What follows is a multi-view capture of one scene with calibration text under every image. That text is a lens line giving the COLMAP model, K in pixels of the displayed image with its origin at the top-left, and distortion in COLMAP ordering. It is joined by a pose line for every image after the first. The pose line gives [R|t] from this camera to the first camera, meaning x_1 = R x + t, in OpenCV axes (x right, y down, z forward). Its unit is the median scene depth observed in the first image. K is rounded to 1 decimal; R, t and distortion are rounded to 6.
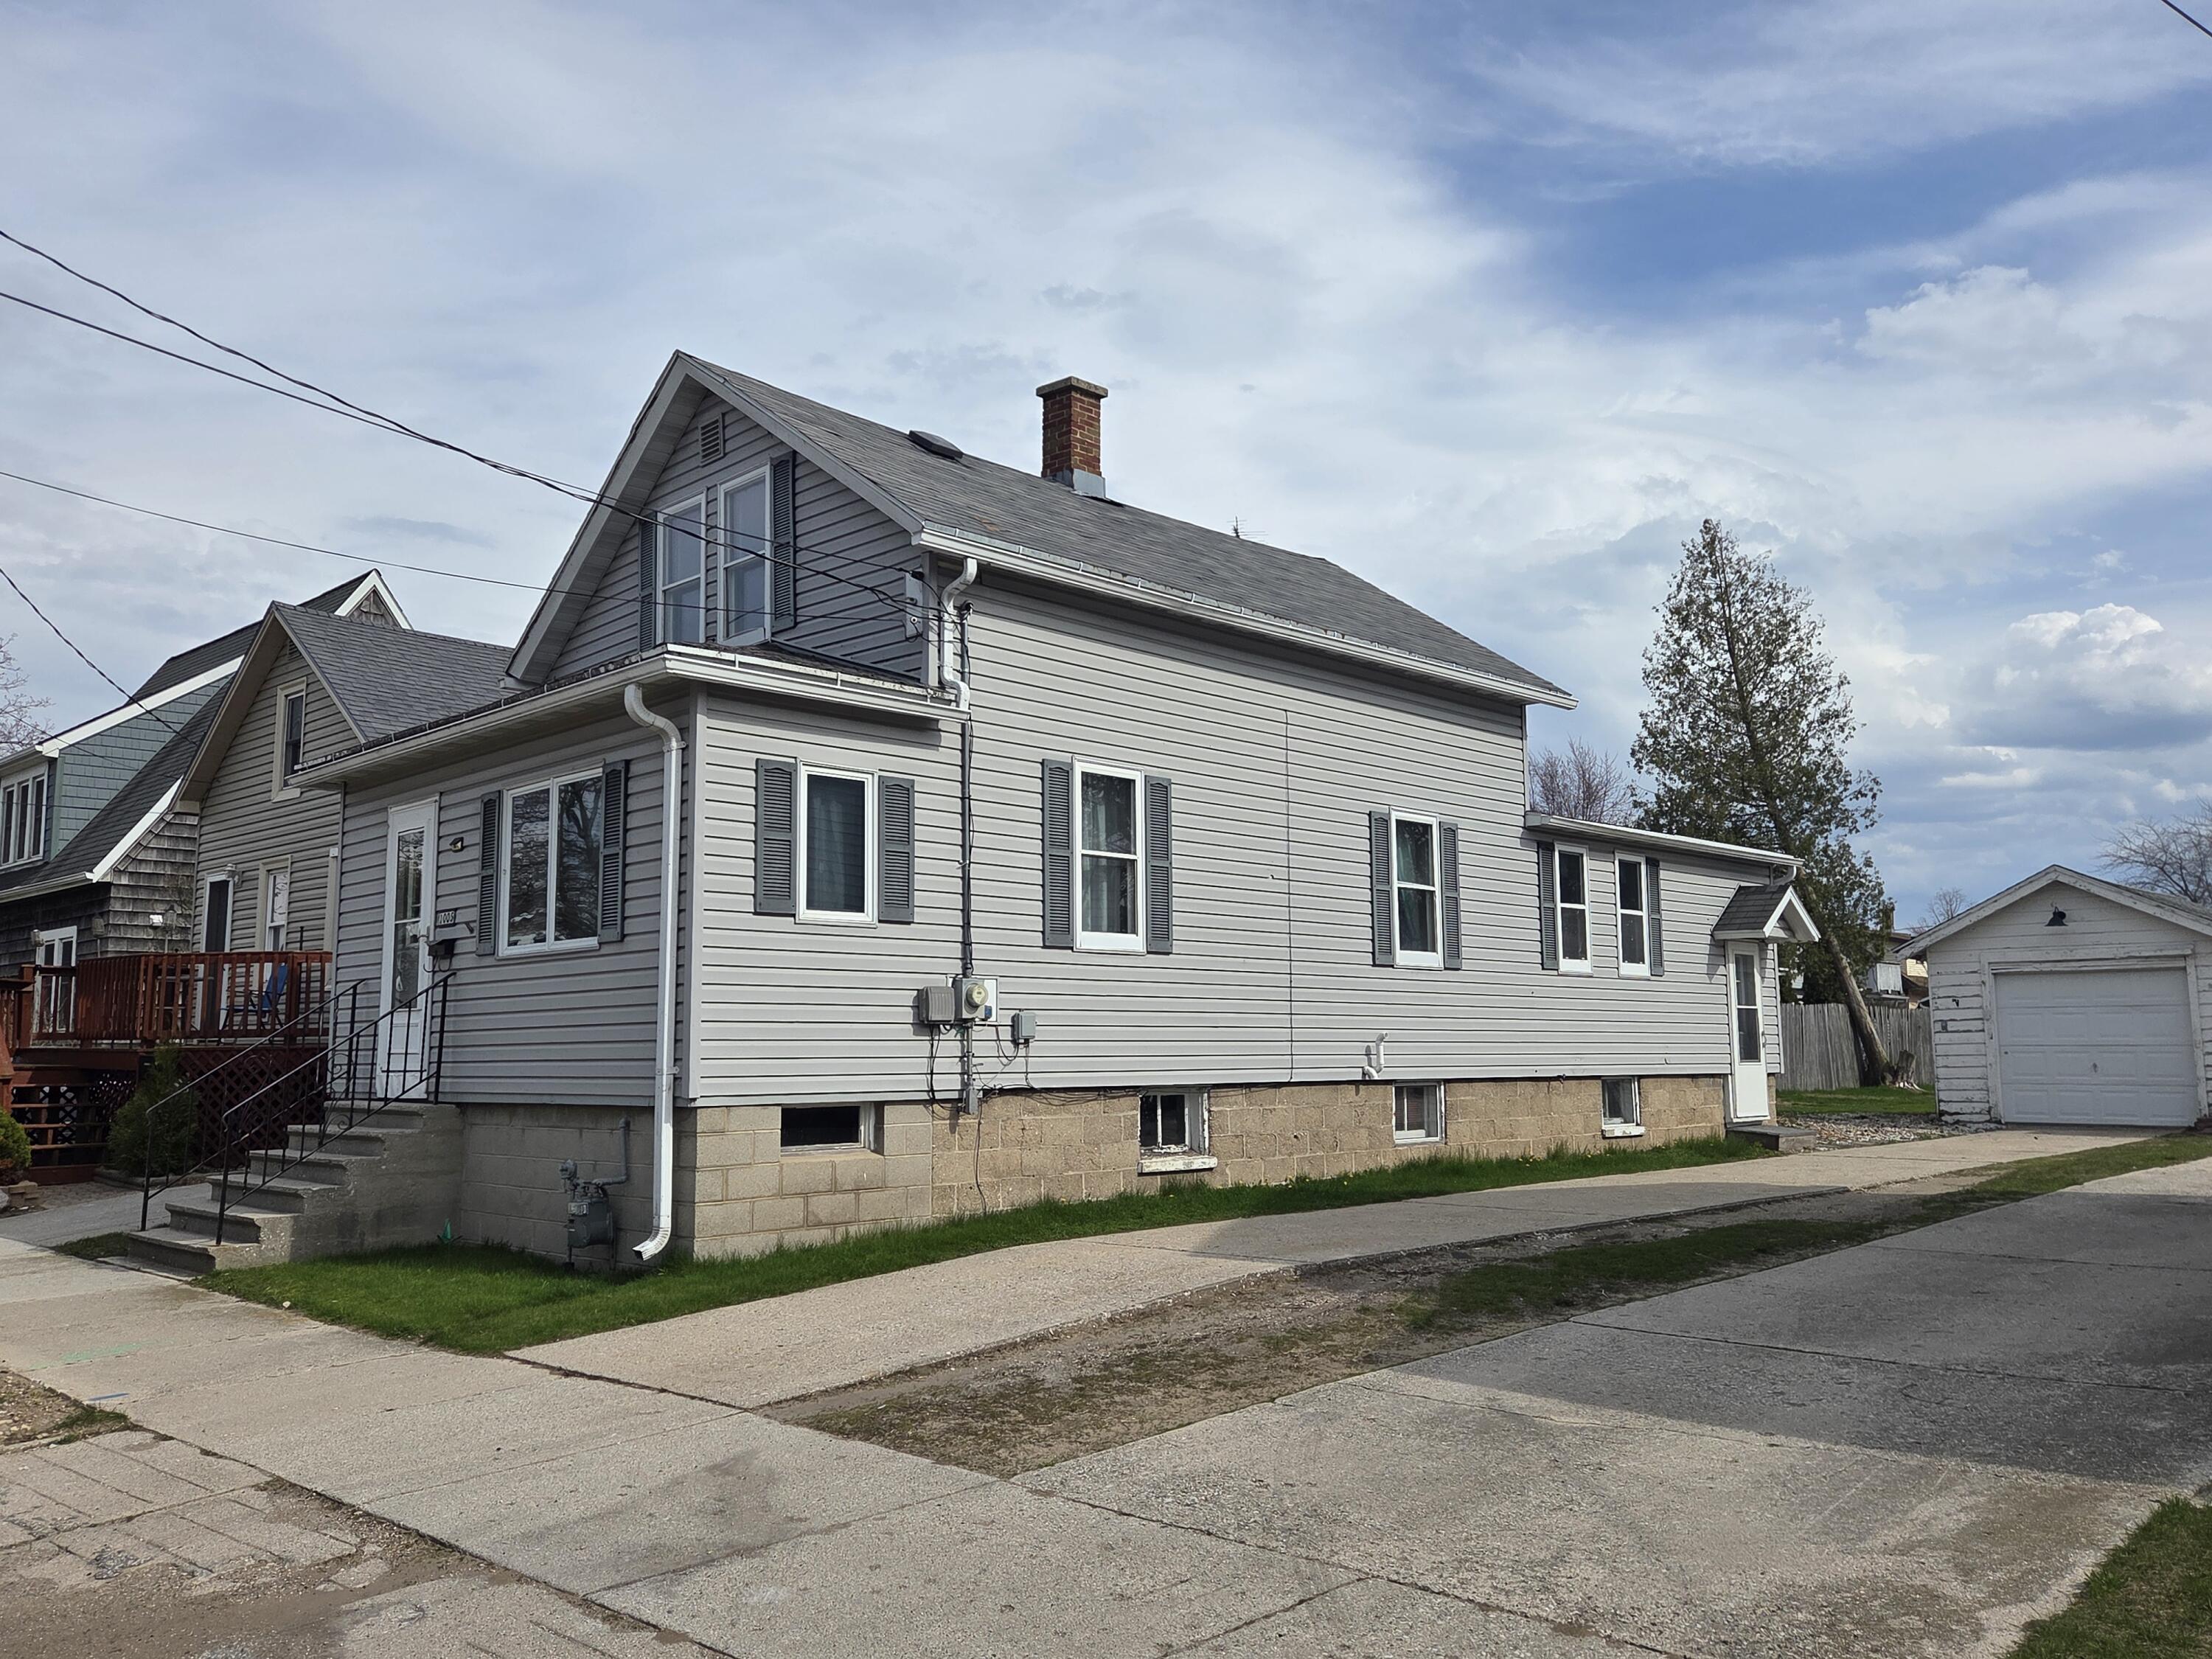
lens RADIAL K [[1756.9, 0, 1111.1], [0, 1756.9, 850.9], [0, 0, 1]] dist [0.052901, -0.030888]
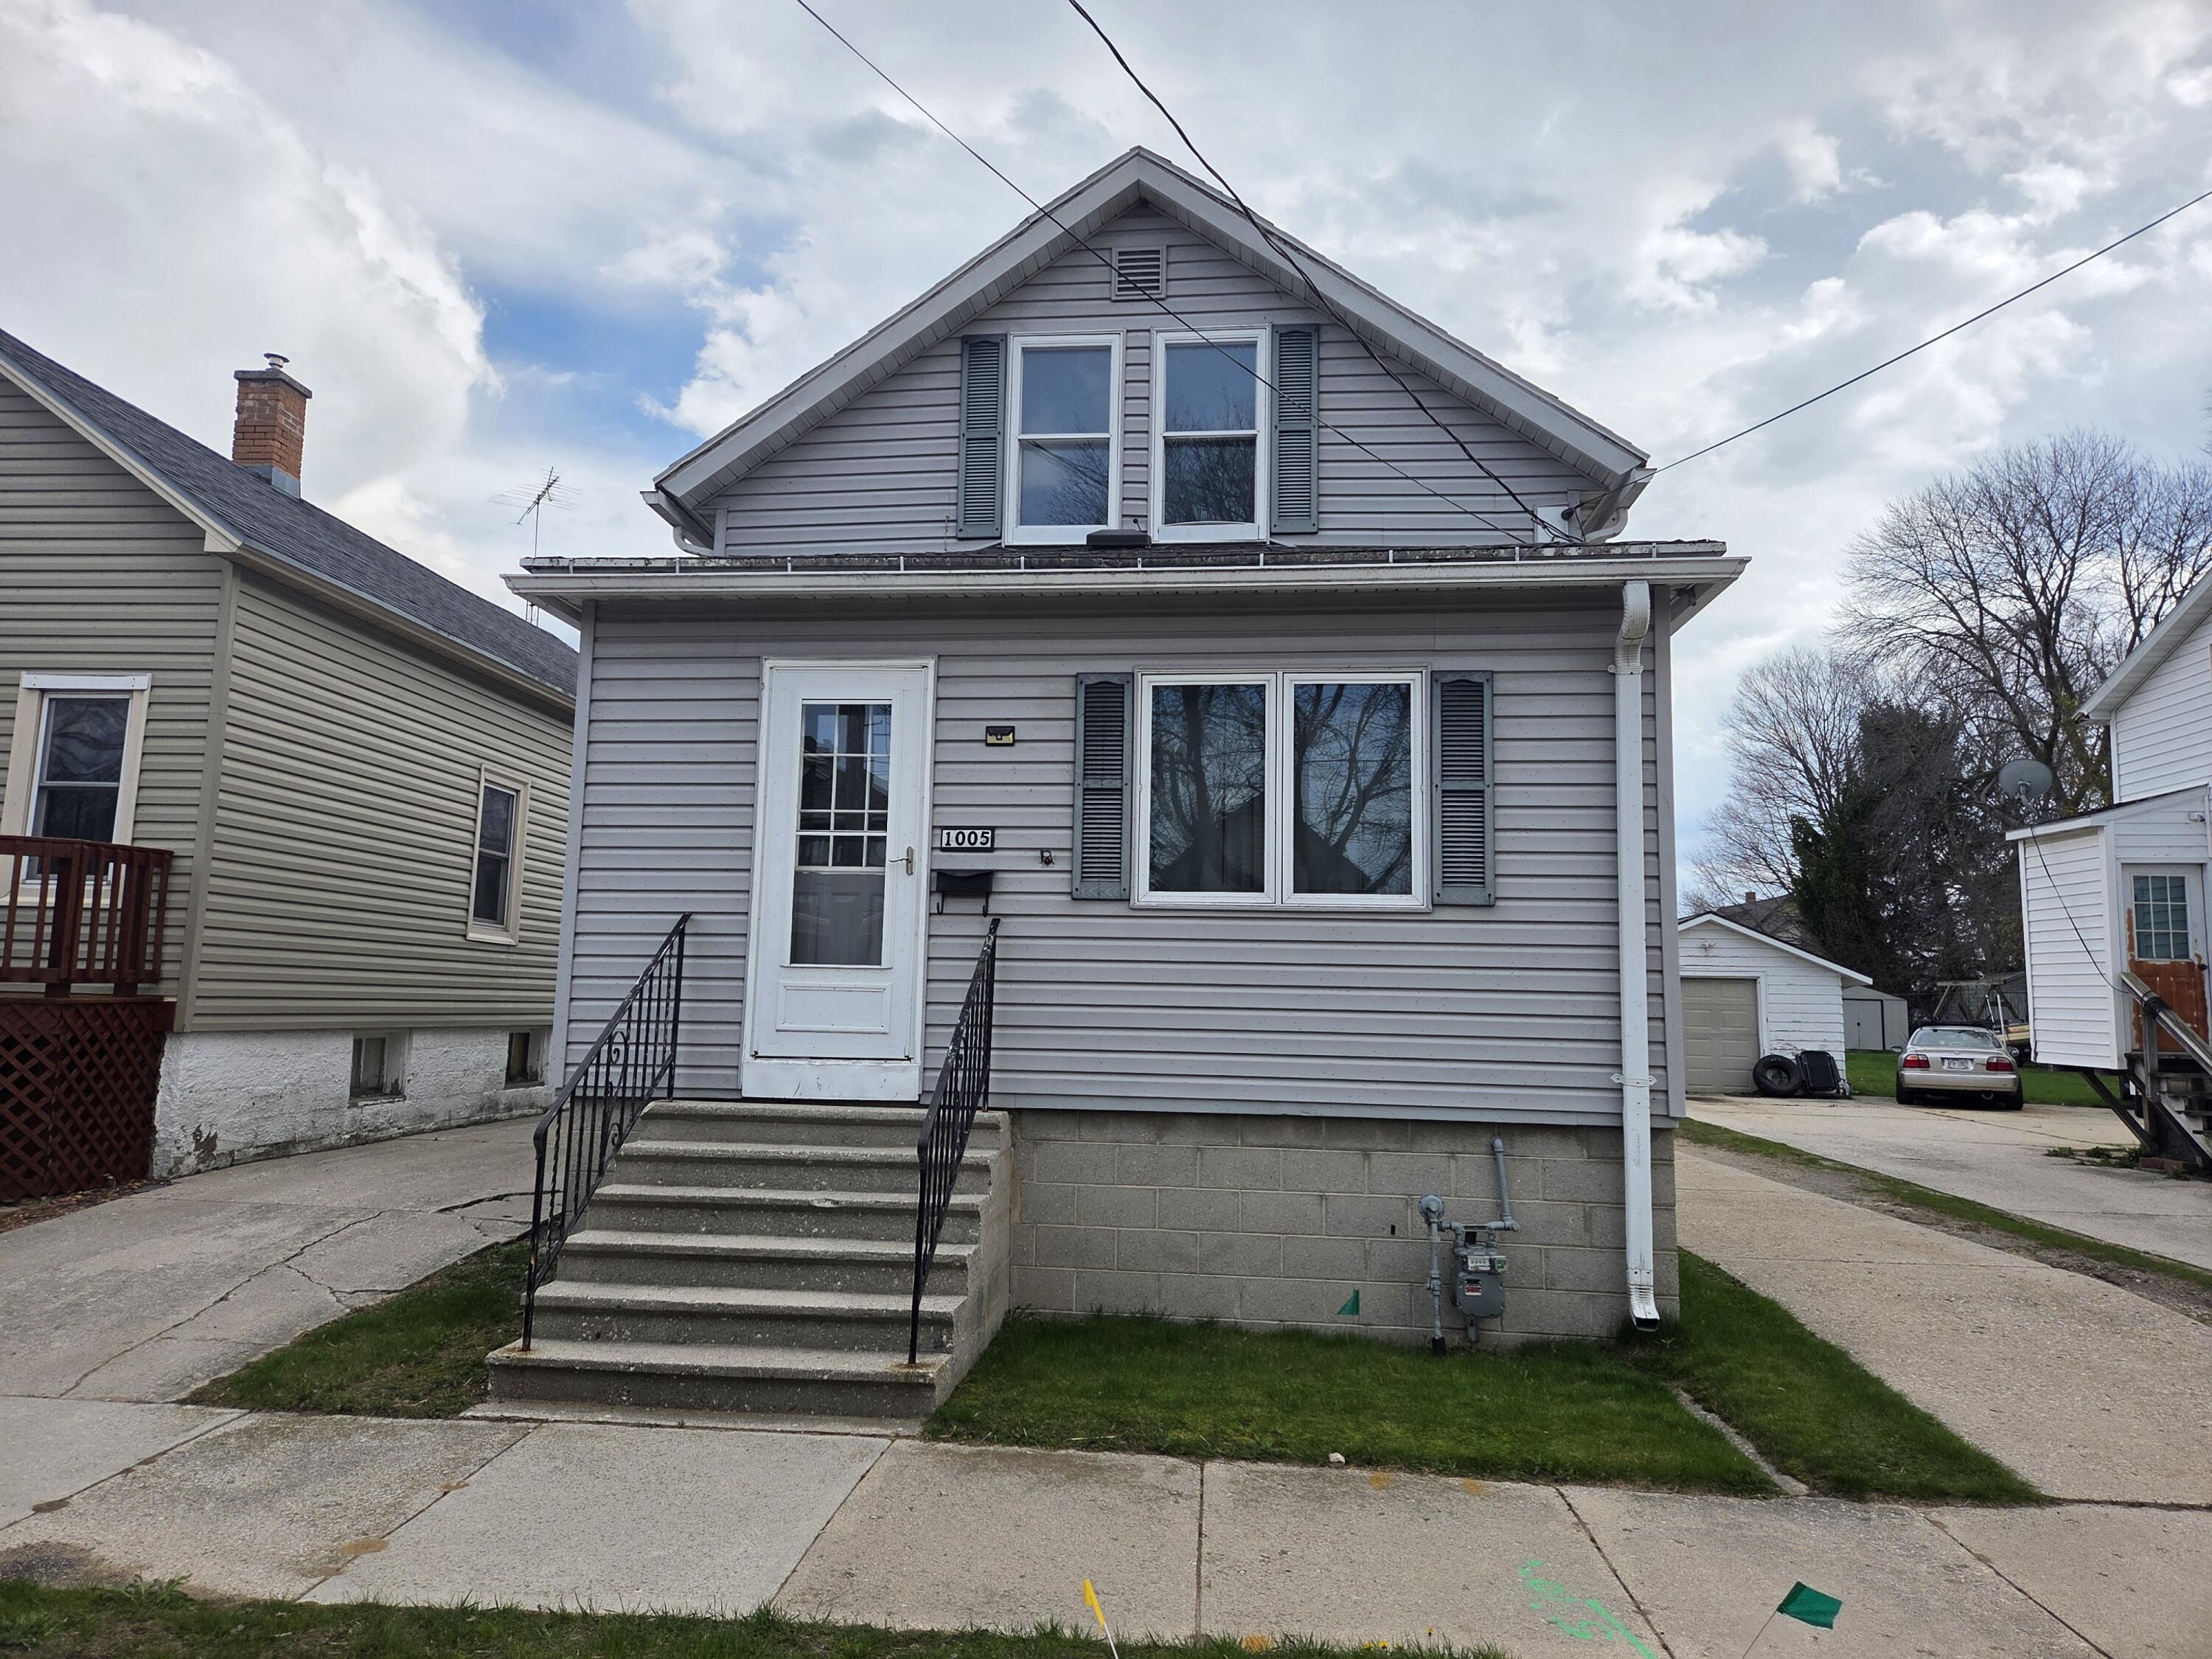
lens RADIAL K [[1480.1, 0, 1097.7], [0, 1480.1, 833.1], [0, 0, 1]] dist [0.061284, -0.035538]
pose [[0.771132, 0.100964, 0.628618, -0.586899], [-0.100396, 0.994276, -0.036536, 0.043376], [-0.628709, -0.034937, 0.776855, 0.435870]]
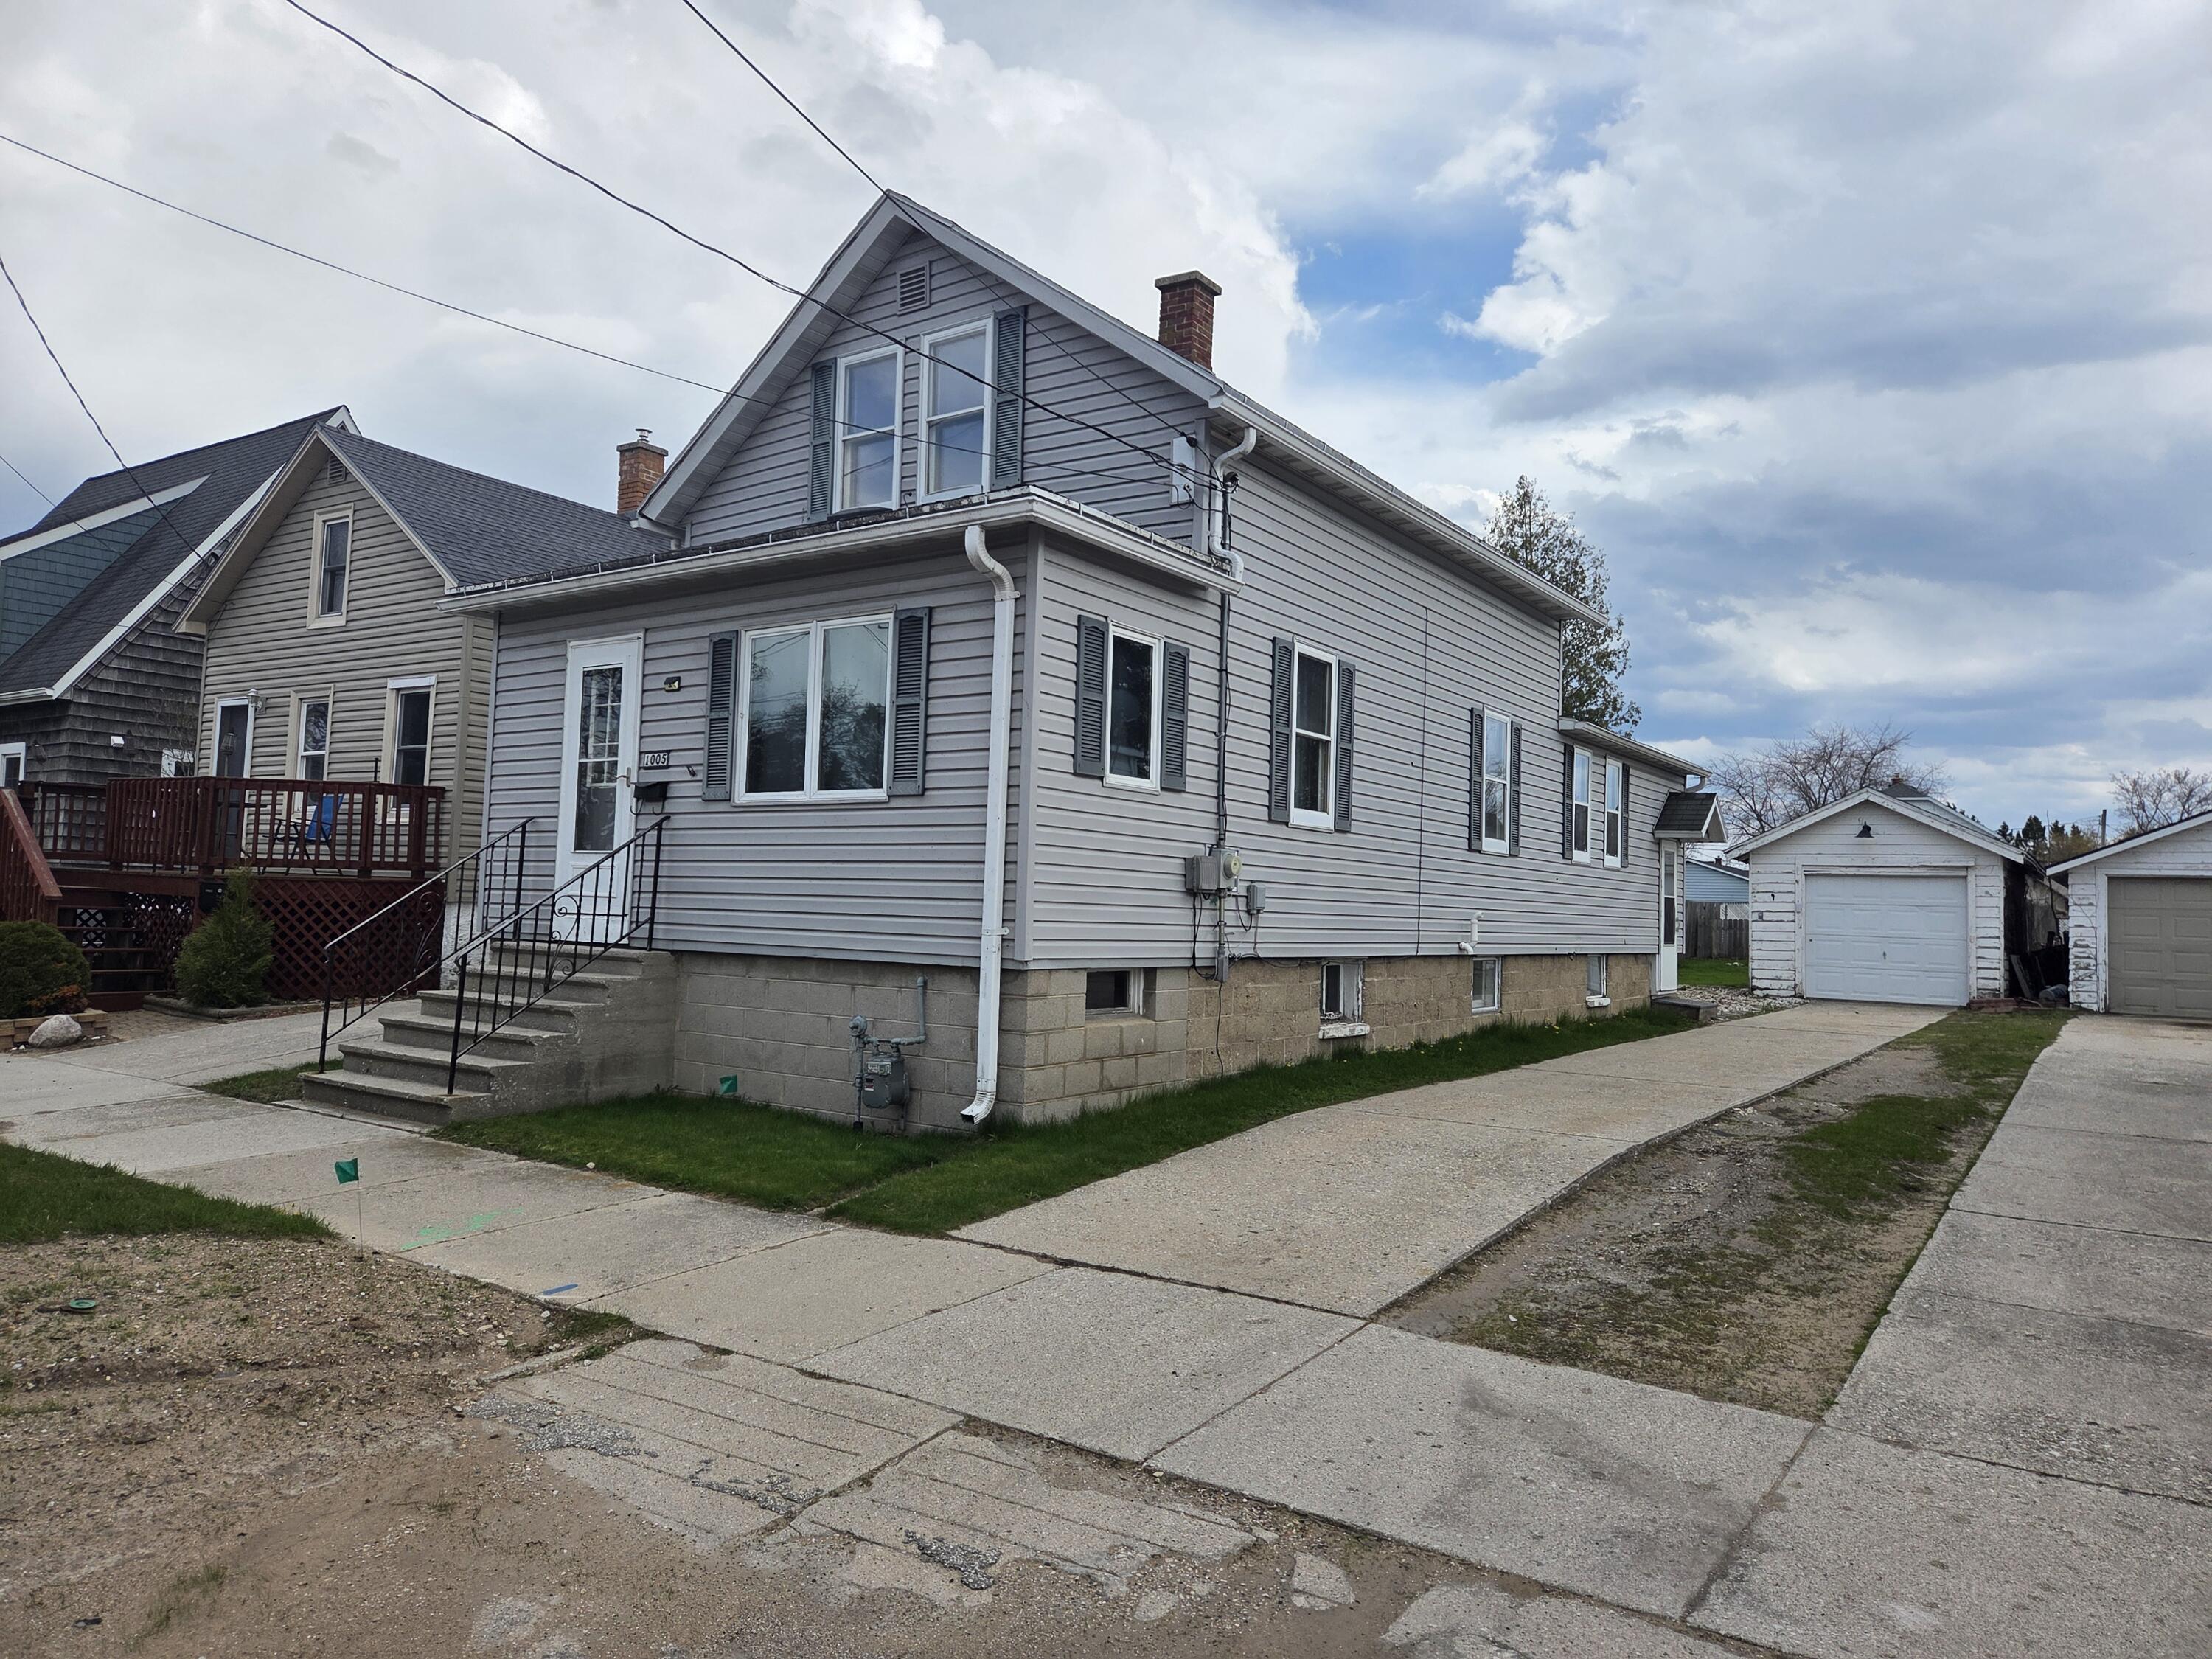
lens RADIAL K [[1480.1, 0, 1103.3], [0, 1480.1, 833.0], [0, 0, 1]] dist [0.061284, -0.035538]
pose [[0.984893, 0.047402, 0.166552, -0.225164], [-0.058133, 0.996495, 0.060158, 0.012334], [-0.163116, -0.068932, 0.984196, 0.131729]]
